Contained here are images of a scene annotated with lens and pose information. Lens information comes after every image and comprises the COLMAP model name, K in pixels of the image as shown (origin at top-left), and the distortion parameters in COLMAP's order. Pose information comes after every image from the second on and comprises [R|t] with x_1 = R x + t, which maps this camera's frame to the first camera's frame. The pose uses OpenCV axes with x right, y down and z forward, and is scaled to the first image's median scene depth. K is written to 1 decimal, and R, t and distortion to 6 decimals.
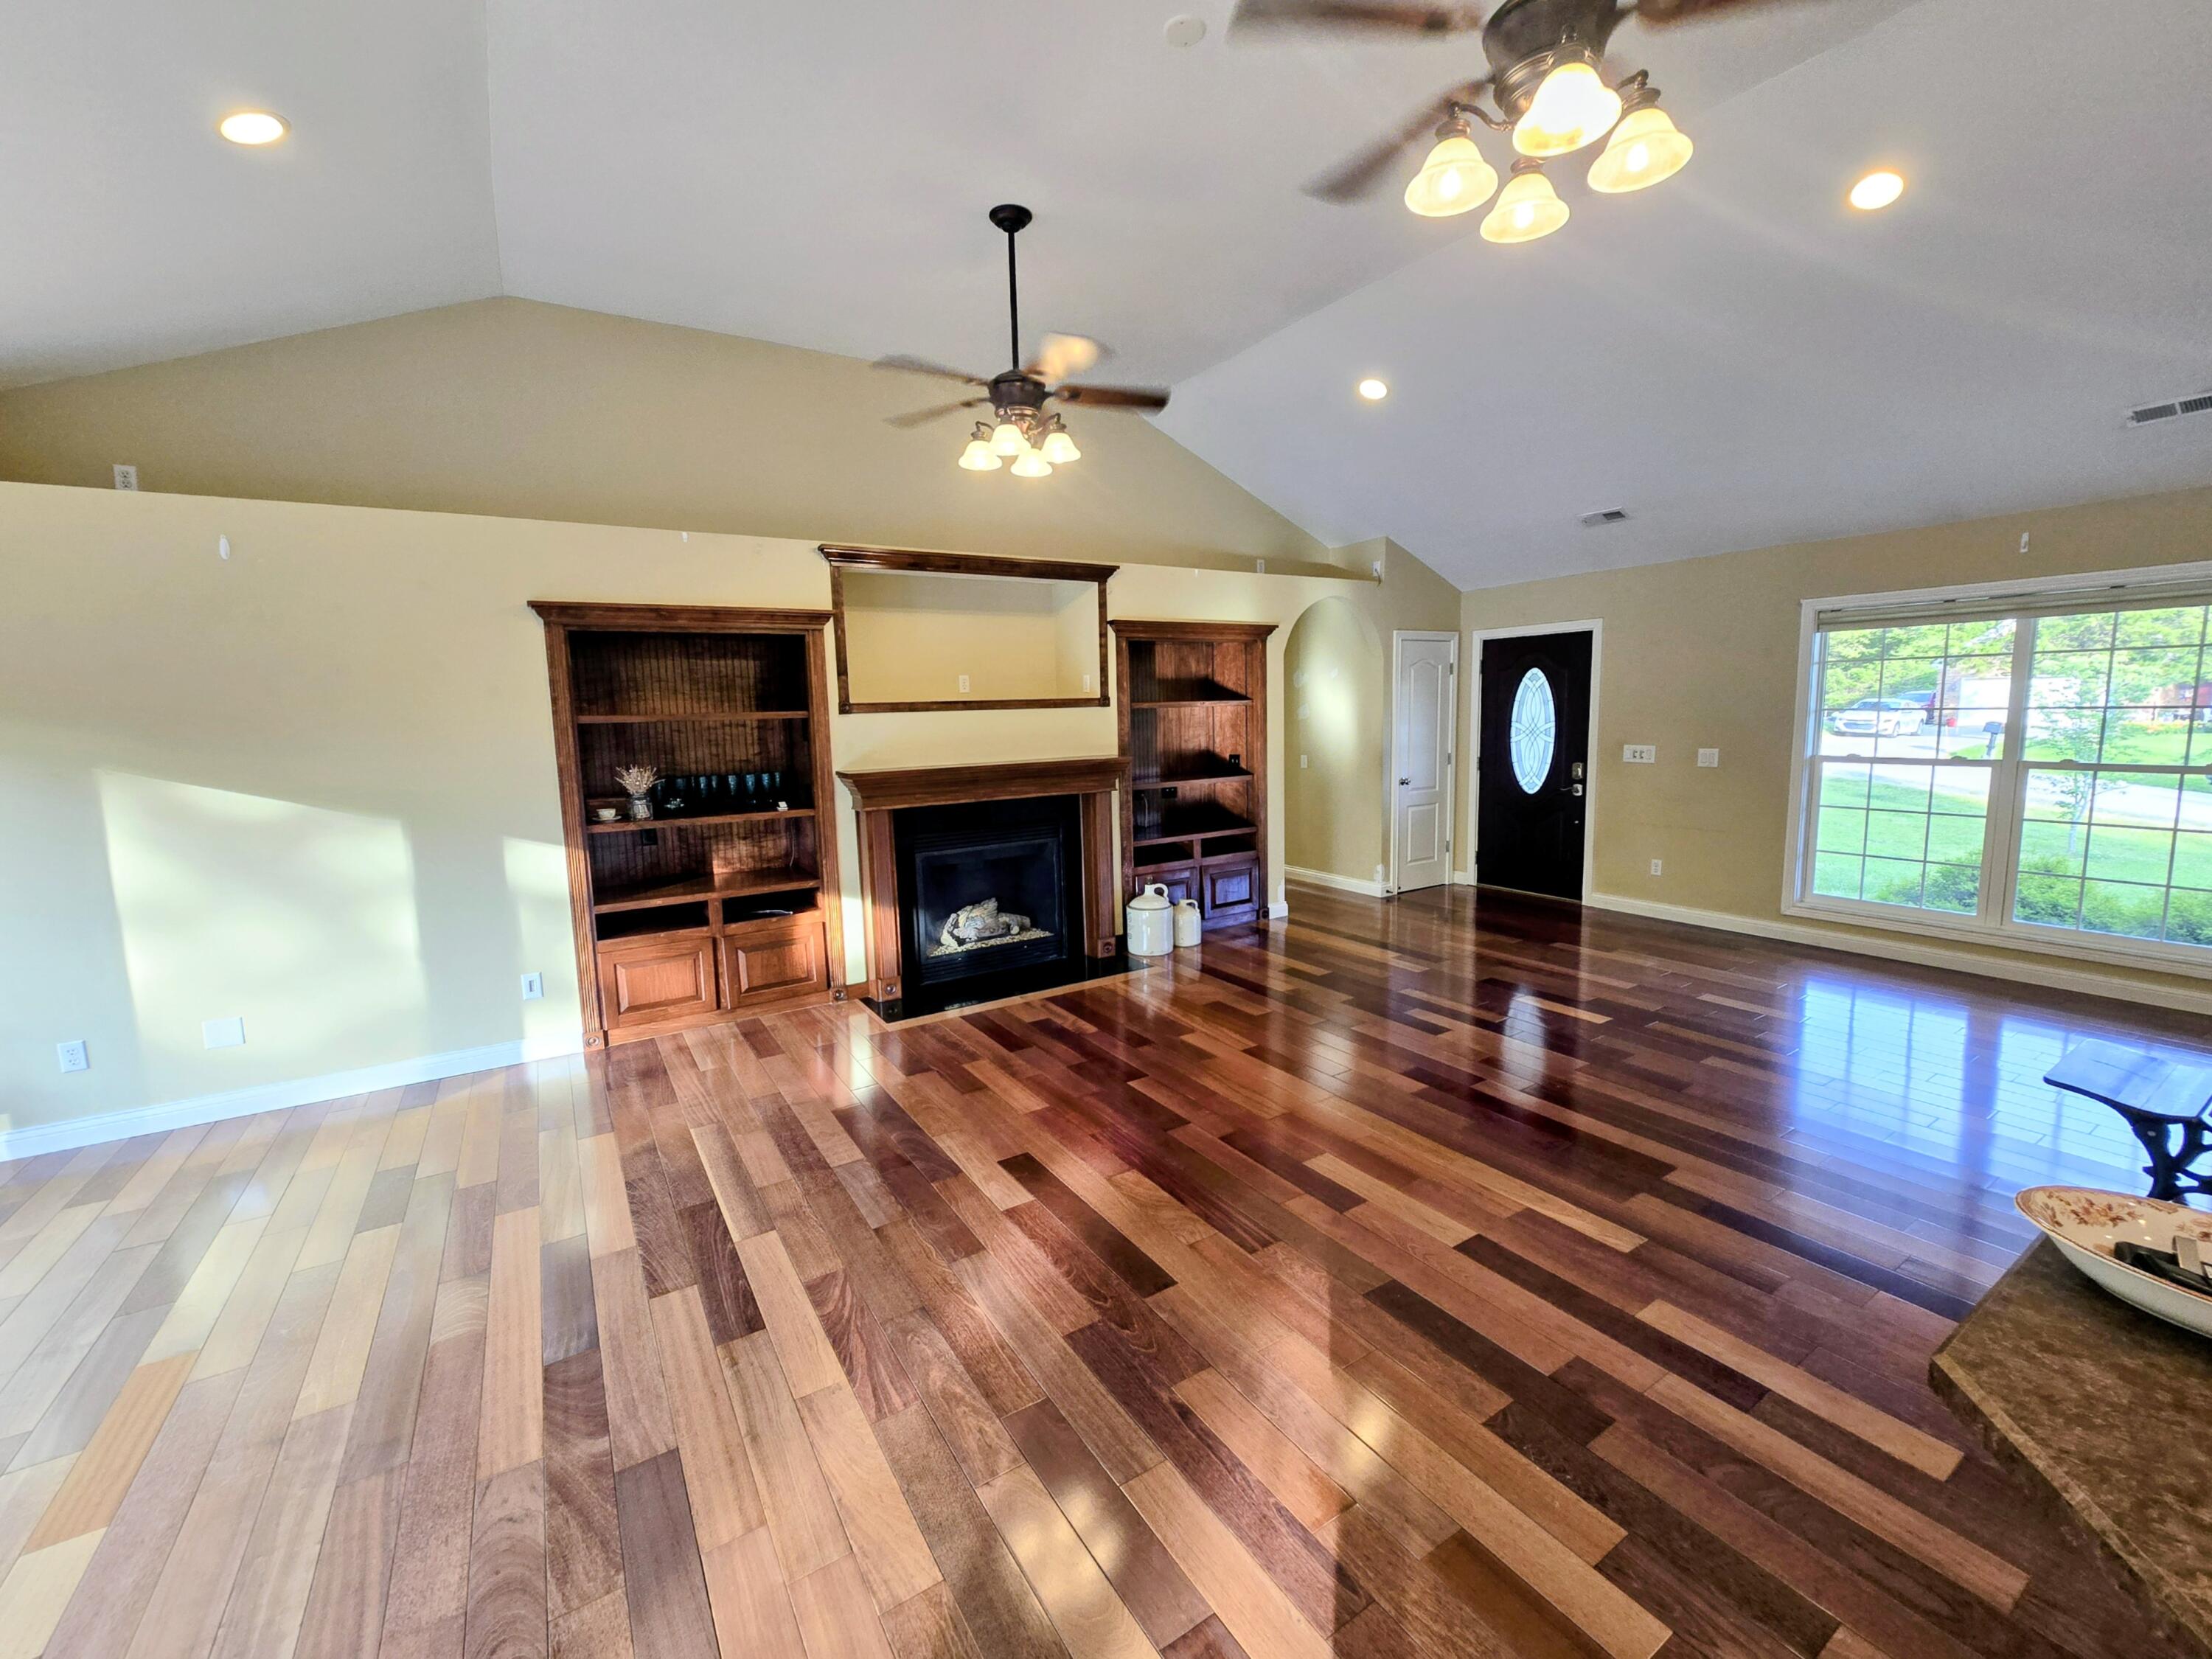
lens RADIAL K [[905.9, 0, 1113.6], [0, 905.9, 819.4], [0, 0, 1]] dist [-0.009495, 0.004798]
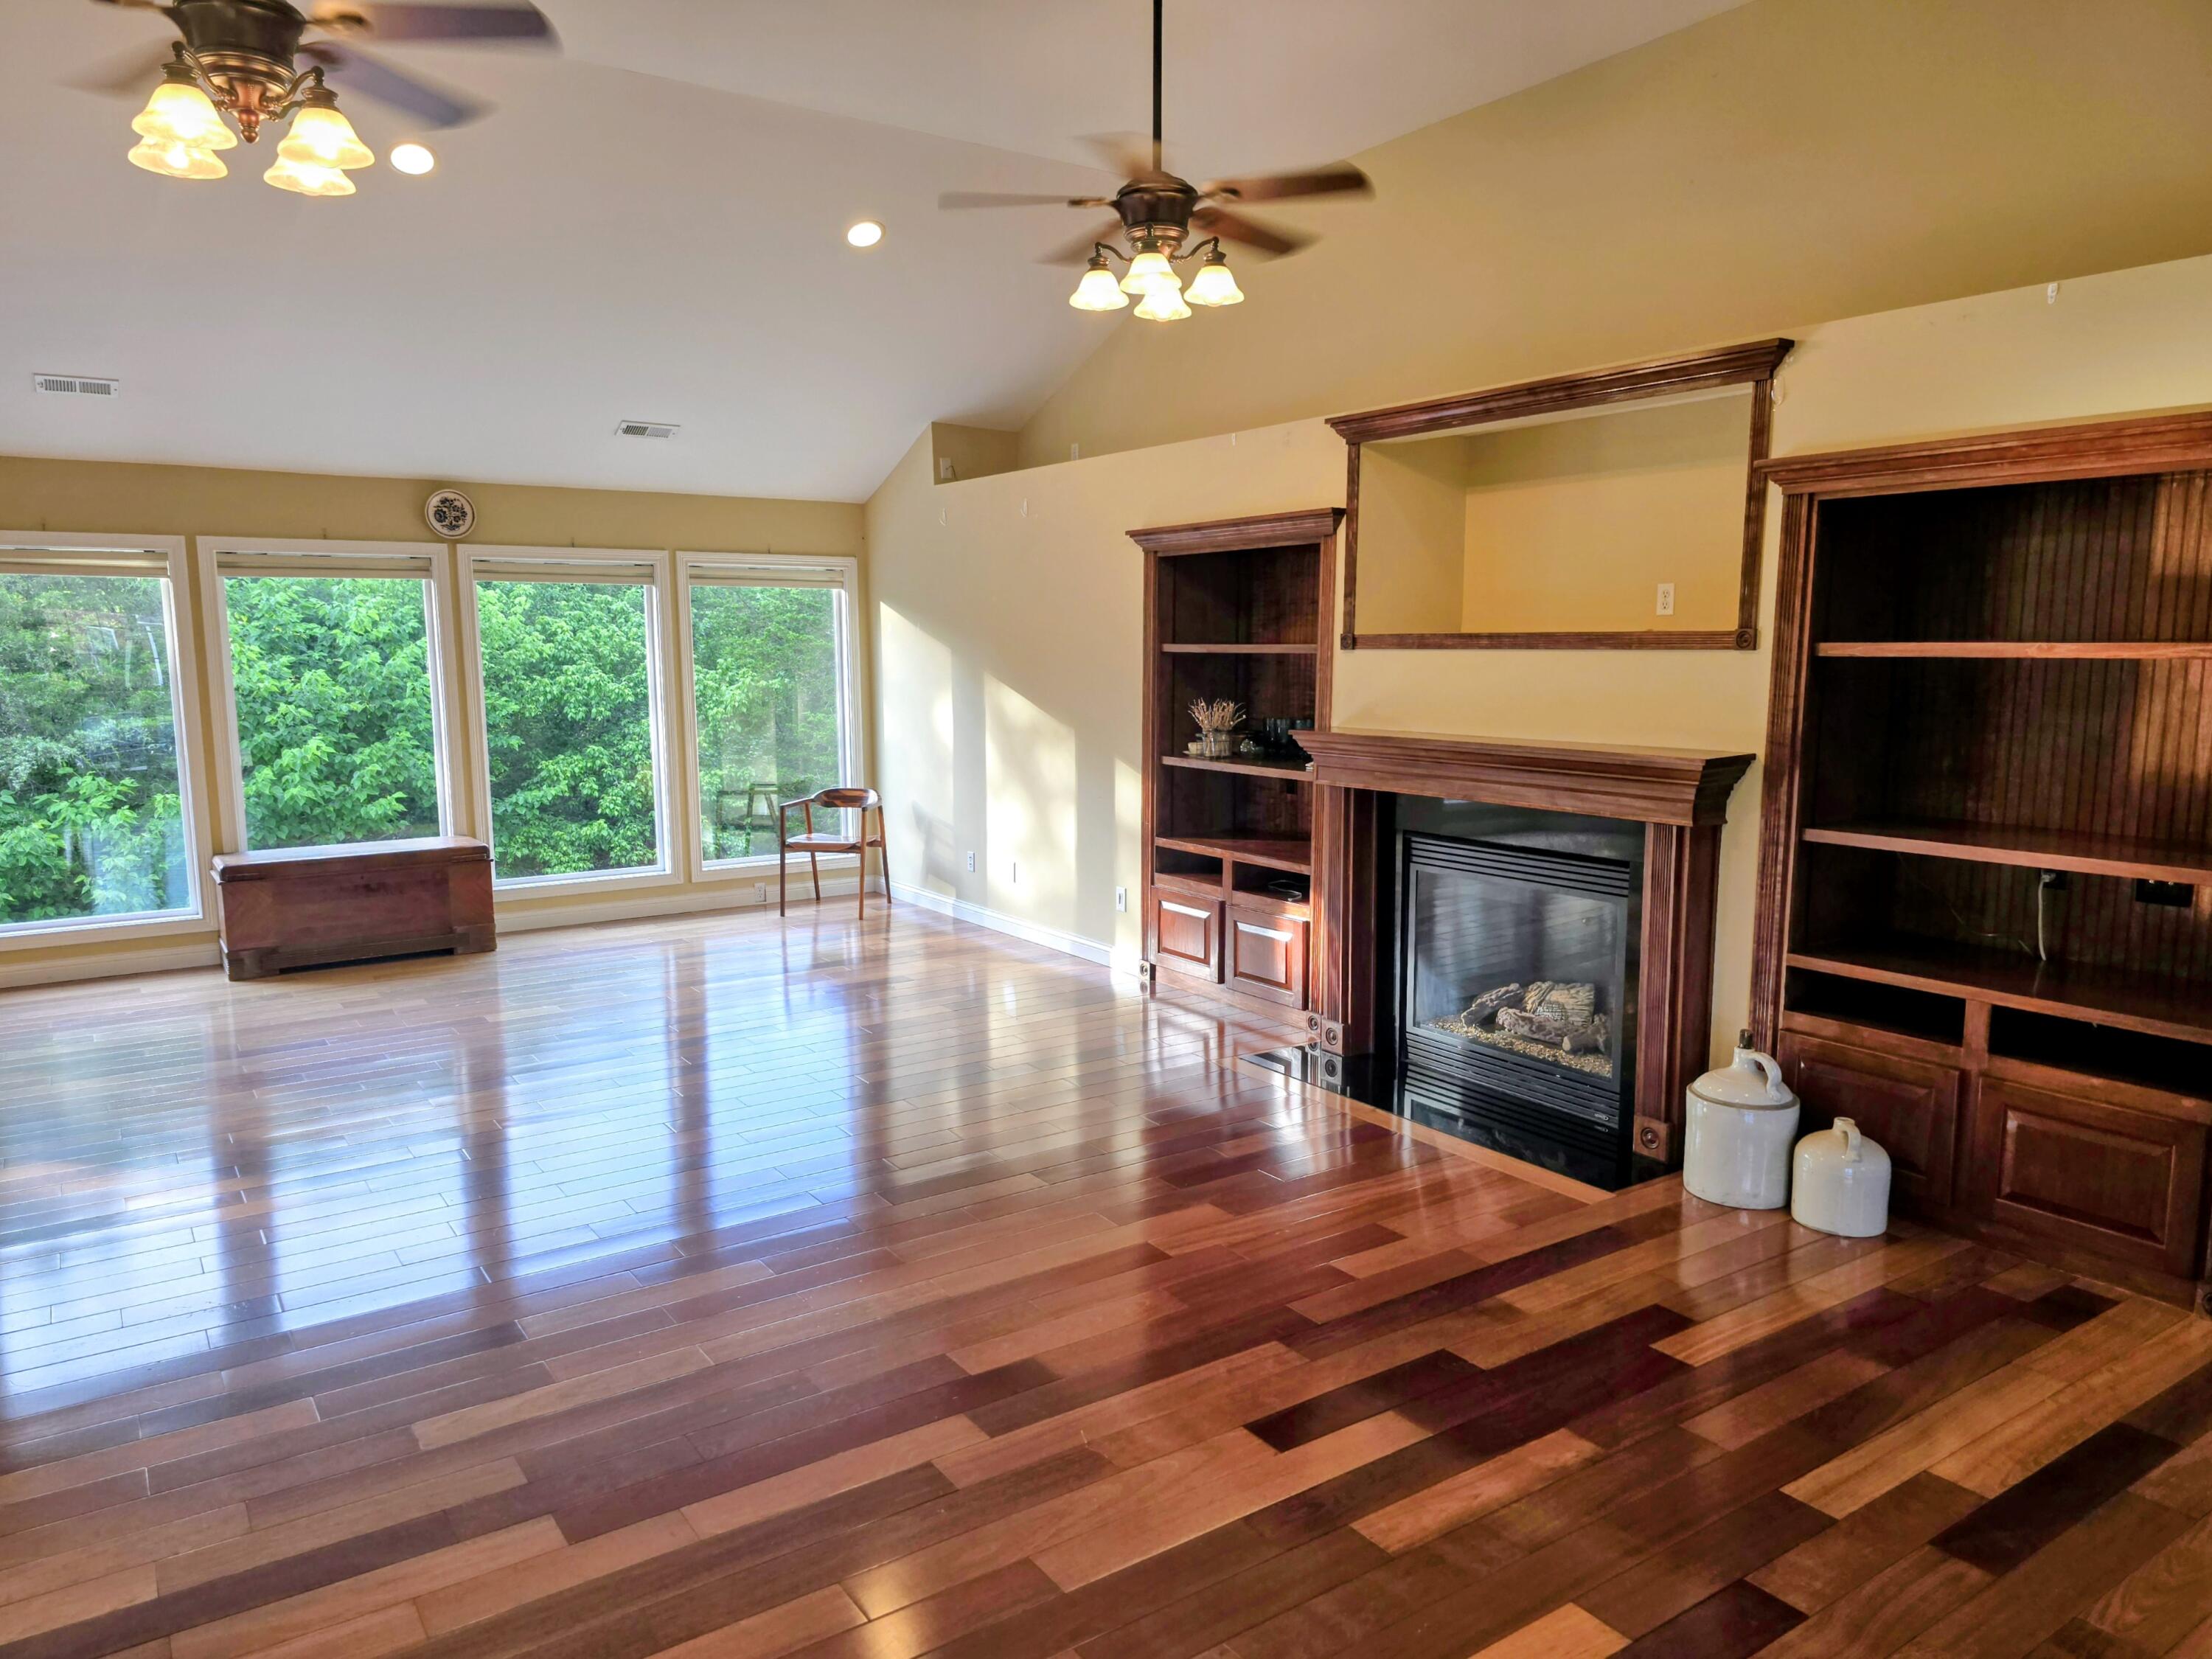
lens RADIAL K [[1492.4, 0, 1104.2], [0, 1492.4, 856.4], [0, 0, 1]] dist [0.010138, 0.001696]
pose [[0.026230, 0.169907, -0.985111, 0.833690], [-0.120420, 0.978811, 0.165614, -0.118275], [0.992376, 0.114283, 0.046134, 0.706902]]
